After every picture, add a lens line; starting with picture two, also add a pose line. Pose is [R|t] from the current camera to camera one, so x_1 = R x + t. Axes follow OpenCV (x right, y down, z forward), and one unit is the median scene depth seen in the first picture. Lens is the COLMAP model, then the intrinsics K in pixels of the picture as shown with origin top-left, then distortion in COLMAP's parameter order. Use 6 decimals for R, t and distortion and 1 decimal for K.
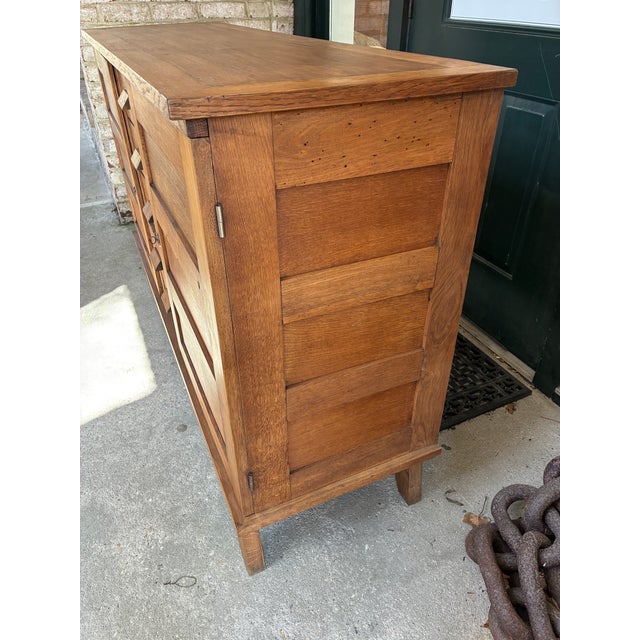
lens RADIAL K [[485.1, 0, 318.4], [0, 485.1, 317.0], [0, 0, 1]] dist [0.053291, -0.079410]
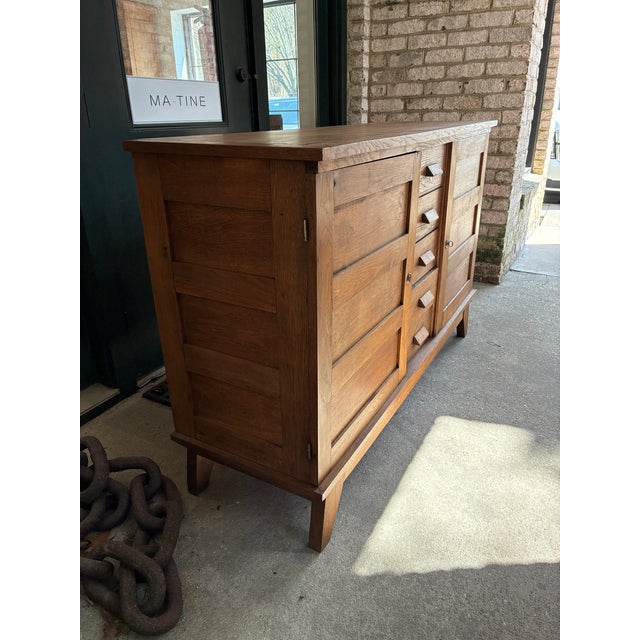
lens RADIAL K [[489.3, 0, 320.0], [0, 489.3, 320.0], [0, 0, 1]] dist [0.076837, -0.113613]
pose [[-0.594119, -0.297709, 0.747256, -1.241407], [0.462697, 0.633422, 0.620232, -1.080530], [-0.657977, 0.714245, -0.238579, 1.696475]]
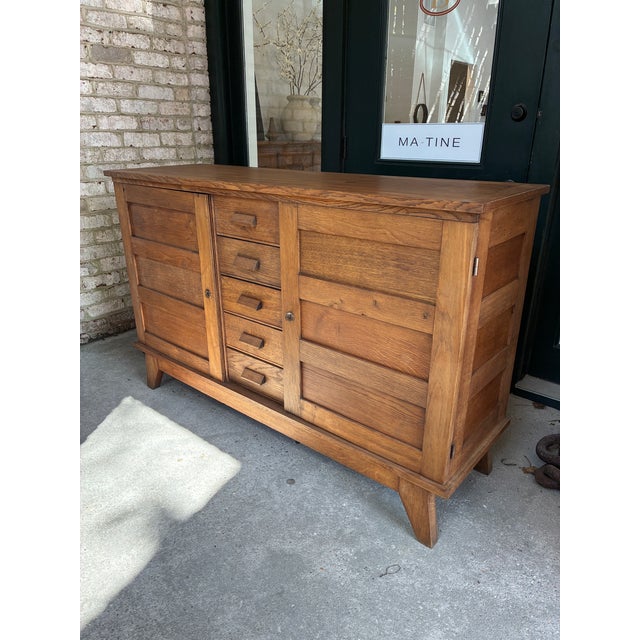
lens RADIAL K [[485.1, 0, 318.4], [0, 485.1, 317.0], [0, 0, 1]] dist [0.053291, -0.079410]
pose [[0.903422, -0.145223, 0.403409, -0.744508], [0.231260, 0.957339, -0.173267, 0.082005], [-0.361037, 0.249826, 0.898465, -0.191138]]
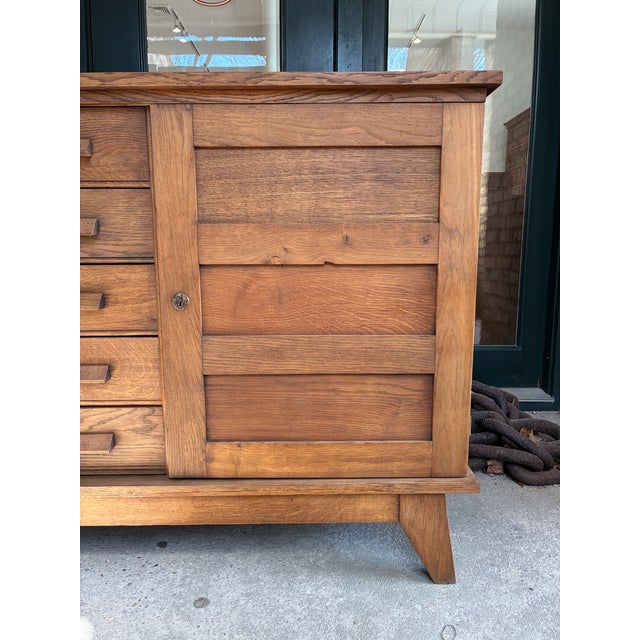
lens RADIAL K [[485.1, 0, 318.4], [0, 485.1, 317.0], [0, 0, 1]] dist [0.053291, -0.079410]
pose [[0.418087, -0.127548, 0.899408, -0.894135], [0.502095, 0.857558, -0.111784, 0.059944], [-0.757036, 0.498324, 0.422575, 0.483877]]
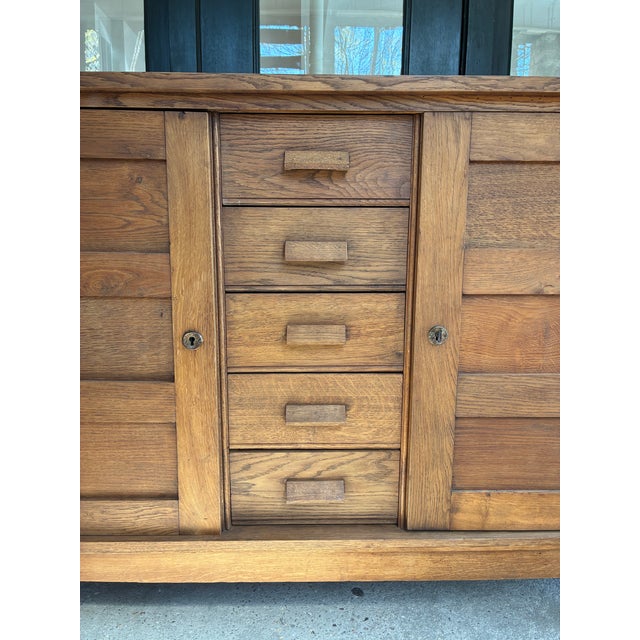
lens RADIAL K [[488.9, 0, 320.0], [0, 488.9, 320.0], [0, 0, 1]] dist [0.010250, 0.005778]
pose [[0.399544, -0.142078, 0.905637, -0.968424], [0.497775, 0.863211, -0.084183, -0.190886], [-0.769796, 0.484438, 0.415614, 0.783537]]
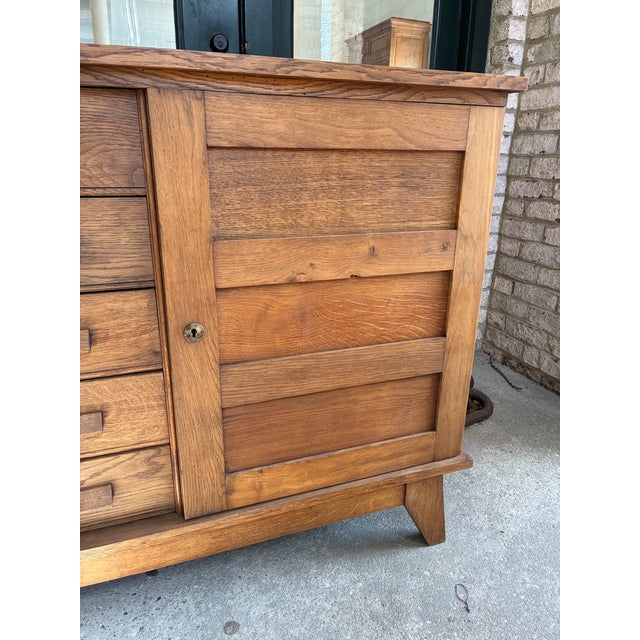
lens RADIAL K [[485.1, 0, 318.4], [0, 485.1, 317.0], [0, 0, 1]] dist [0.053291, -0.079410]
pose [[0.071323, -0.311031, 0.947720, -0.888237], [0.536860, 0.812746, 0.226331, -0.221549], [-0.840651, 0.492650, 0.224947, 0.659350]]
